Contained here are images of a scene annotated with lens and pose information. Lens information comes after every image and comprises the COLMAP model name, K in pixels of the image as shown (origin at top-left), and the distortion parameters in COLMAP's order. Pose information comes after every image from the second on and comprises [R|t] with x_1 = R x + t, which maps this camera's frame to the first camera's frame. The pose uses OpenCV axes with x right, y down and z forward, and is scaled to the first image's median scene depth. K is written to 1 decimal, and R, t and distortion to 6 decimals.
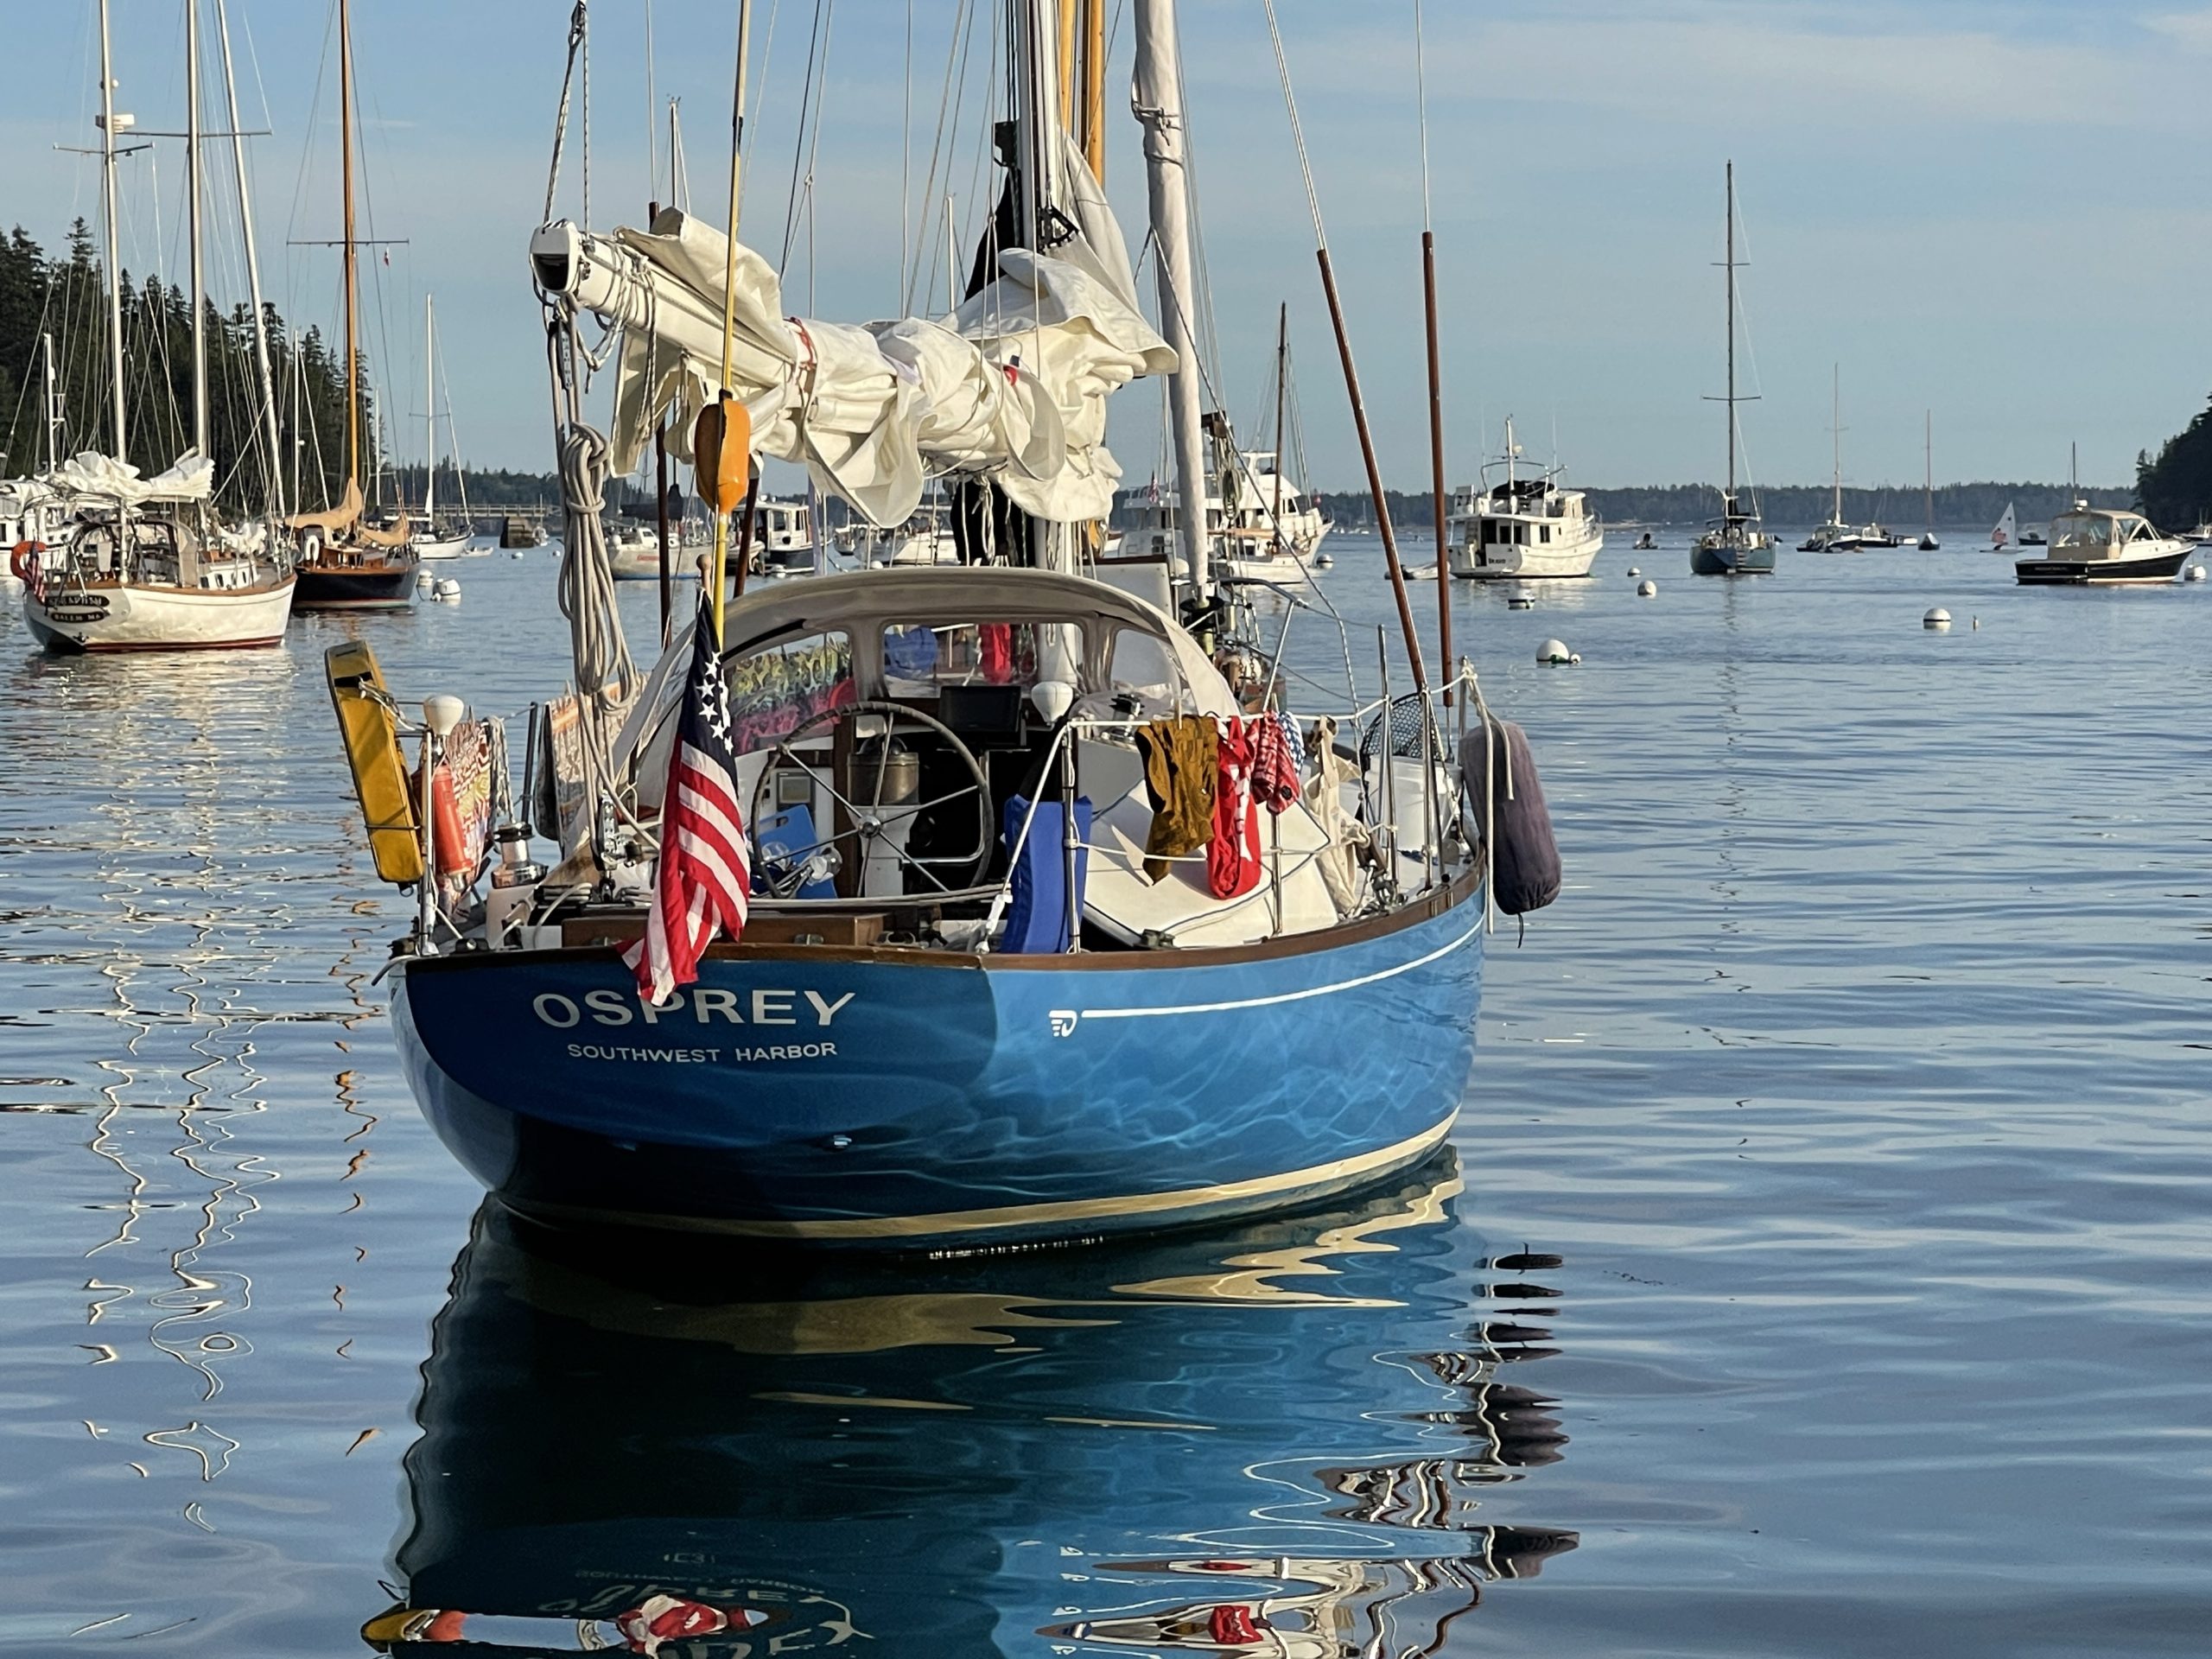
lens RADIAL K [[6505.2, 0, 1106.0], [0, 6505.2, 829.5], [0, 0, 1]] dist [0.240425, -0.238718]
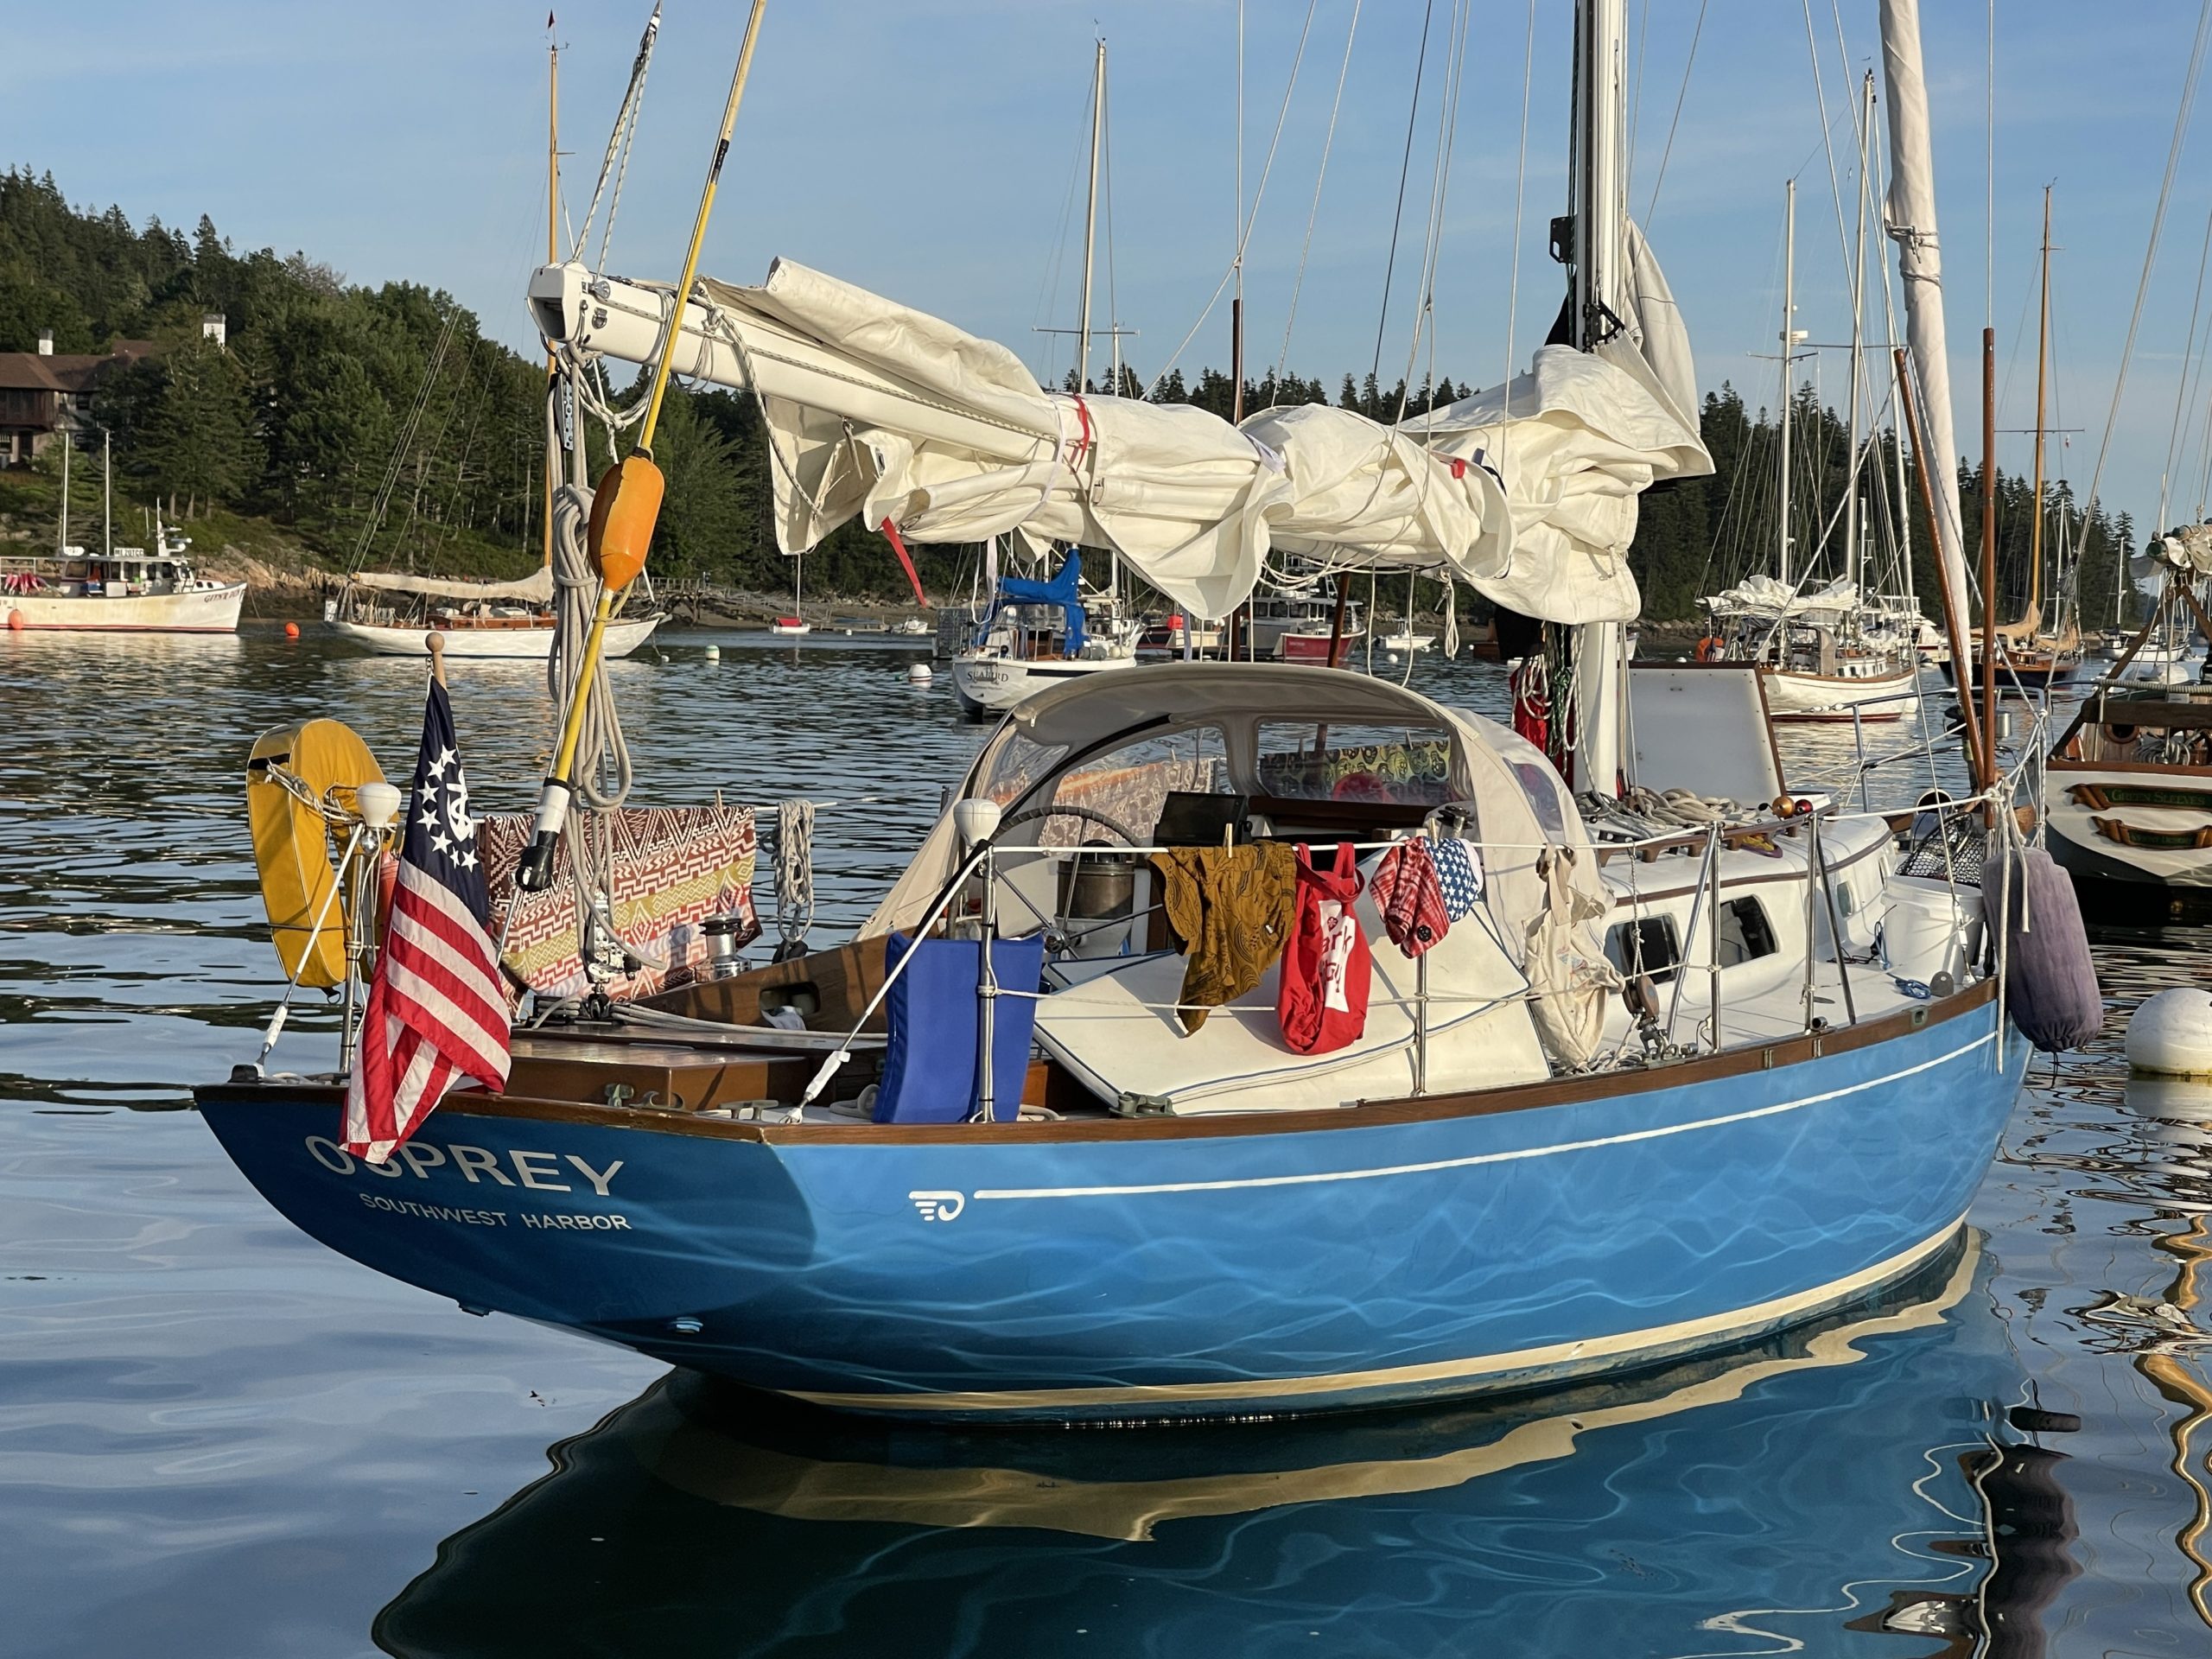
lens RADIAL K [[4406.8, 0, 1105.1], [0, 4406.8, 938.4], [0, 0, 1]] dist [-0.048457, 2.056154]
pose [[0.939761, 0.052969, -0.337704, 0.154184], [-0.045150, 0.998500, 0.030972, -0.017608], [0.338838, -0.013859, 0.940743, 0.356988]]
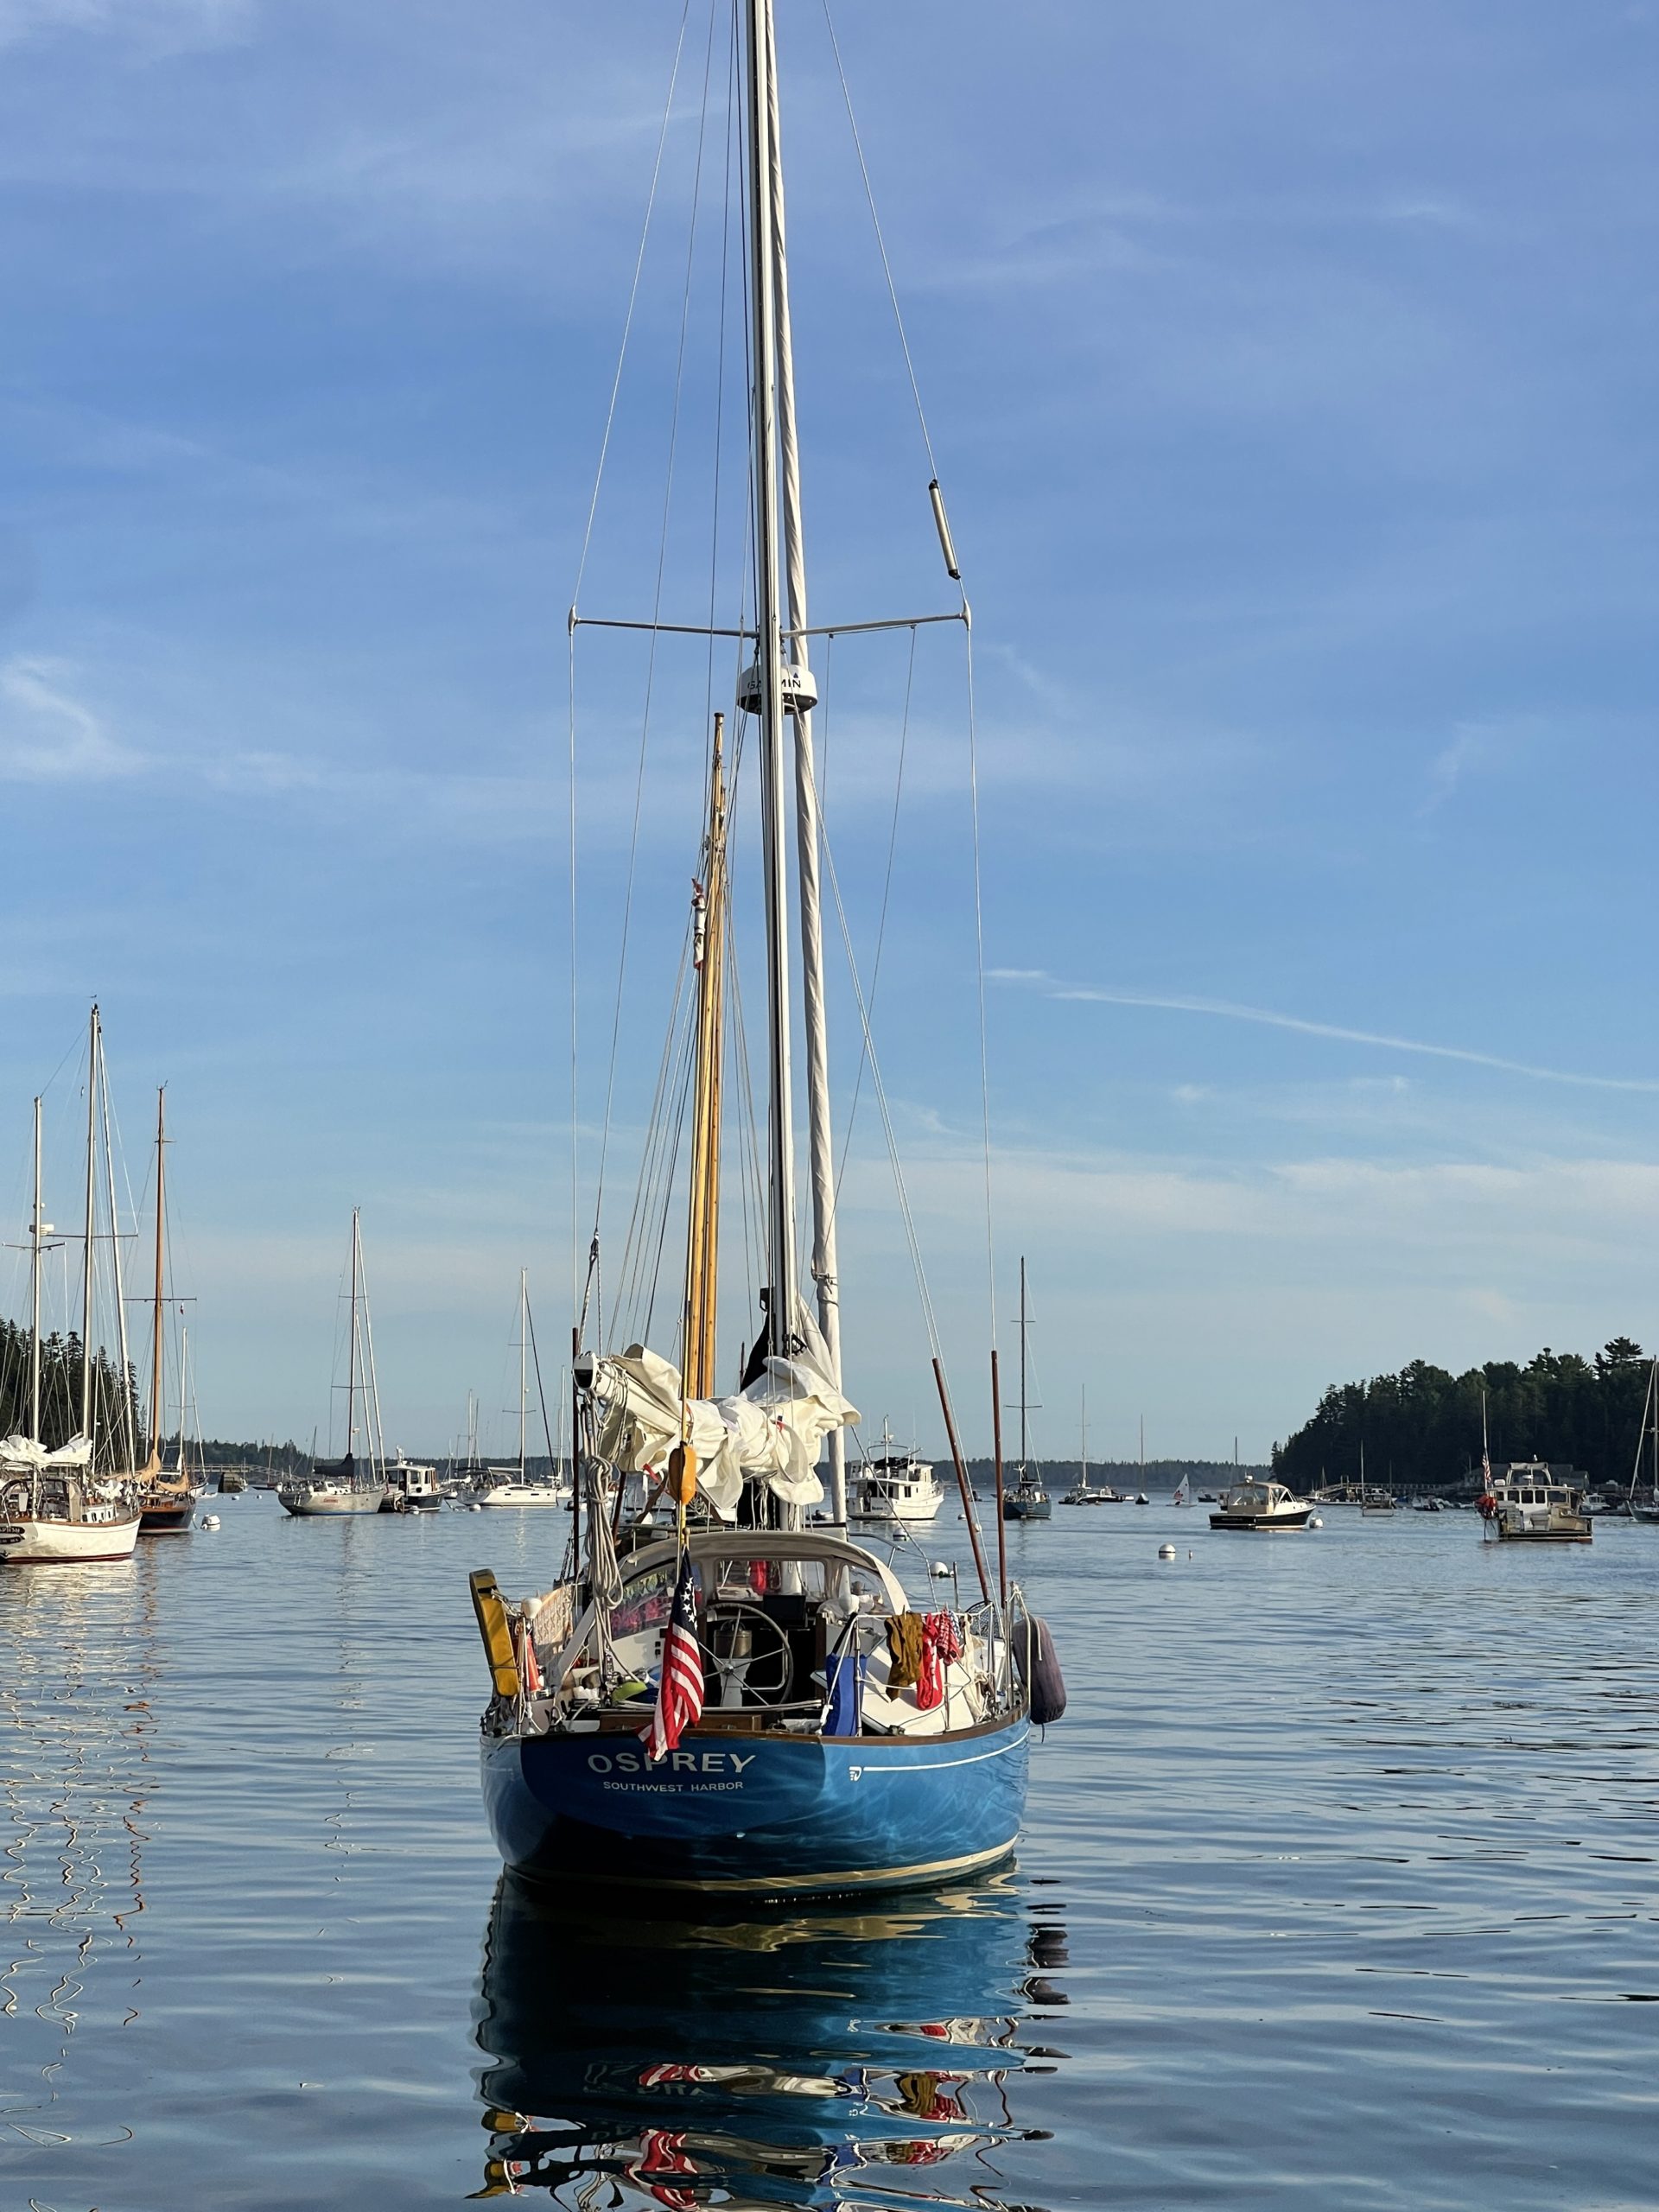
lens RADIAL K [[4257.1, 0, 761.5], [0, 4257.1, 1107.5], [0, 0, 1]] dist [0.013522, 5.252247]
pose [[0.999227, 0.015891, 0.035951, -0.062893], [-0.010944, 0.990945, -0.133823, 0.002910], [-0.037752, 0.133326, 0.990353, -0.213002]]
